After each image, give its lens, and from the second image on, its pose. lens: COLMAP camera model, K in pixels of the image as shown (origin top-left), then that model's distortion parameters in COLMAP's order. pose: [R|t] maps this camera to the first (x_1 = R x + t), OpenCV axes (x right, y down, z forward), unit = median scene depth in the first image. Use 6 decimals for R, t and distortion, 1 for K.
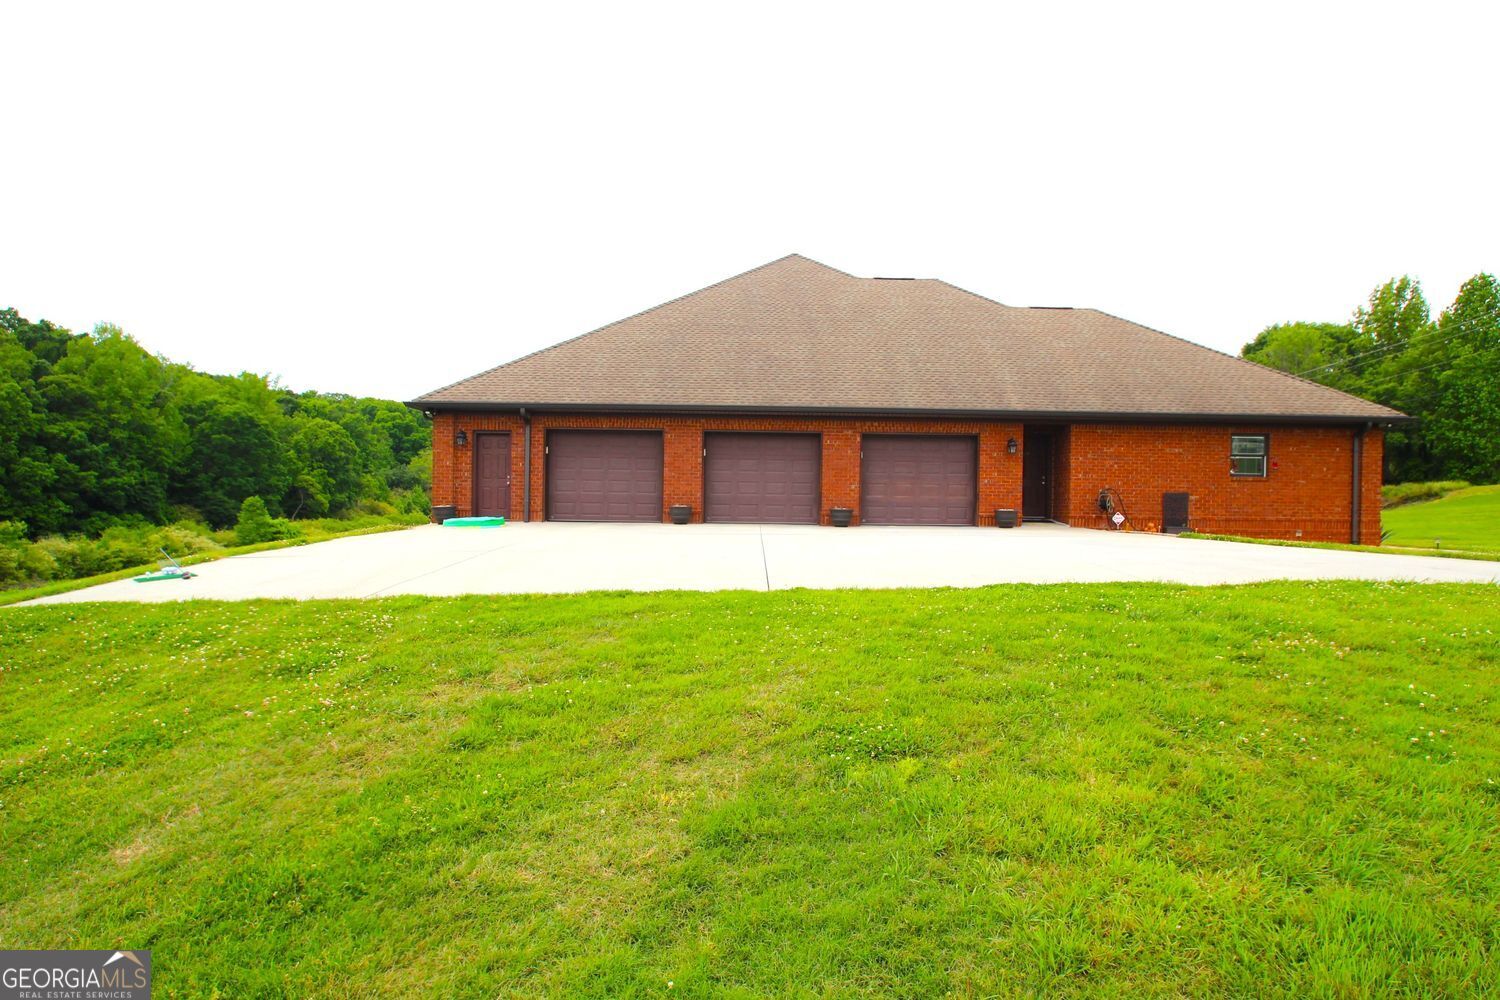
lens RADIAL K [[907.2, 0, 751.1], [0, 907.2, 508.9], [0, 0, 1]] dist [0.001182, -0.025580]
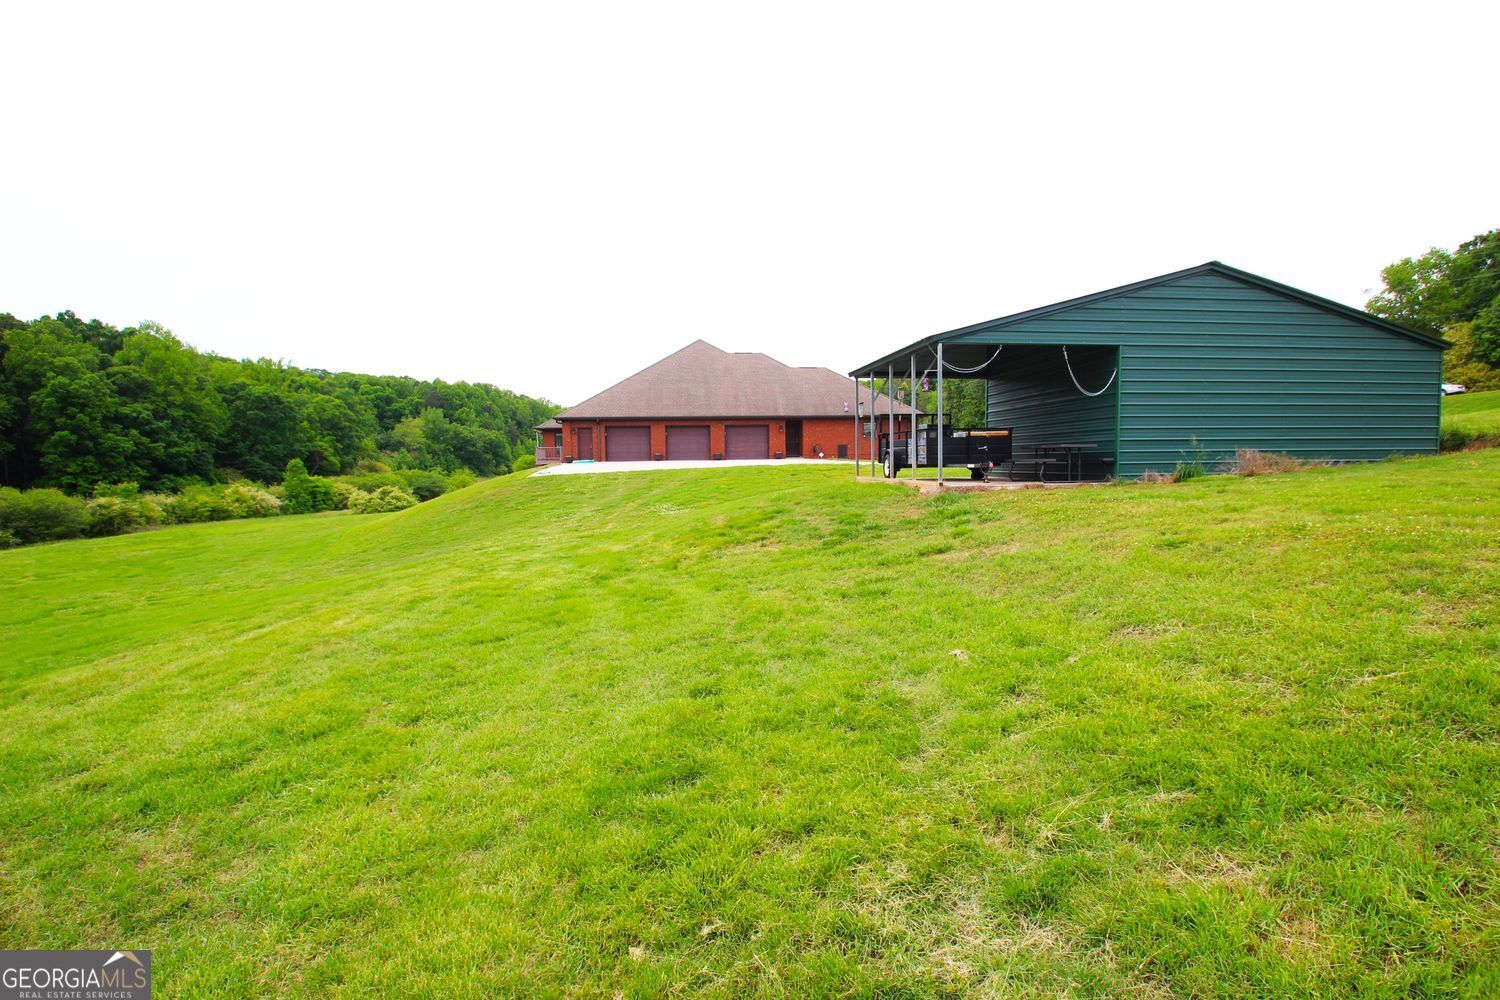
lens RADIAL K [[796.3, 0, 744.0], [0, 796.3, 513.0], [0, 0, 1]] dist [0.001805, -0.014437]
pose [[0.996416, -0.030717, 0.078811, -0.001997], [0.025411, 0.997397, 0.067473, 0.002382], [-0.080678, -0.065229, 0.994604, -0.182317]]
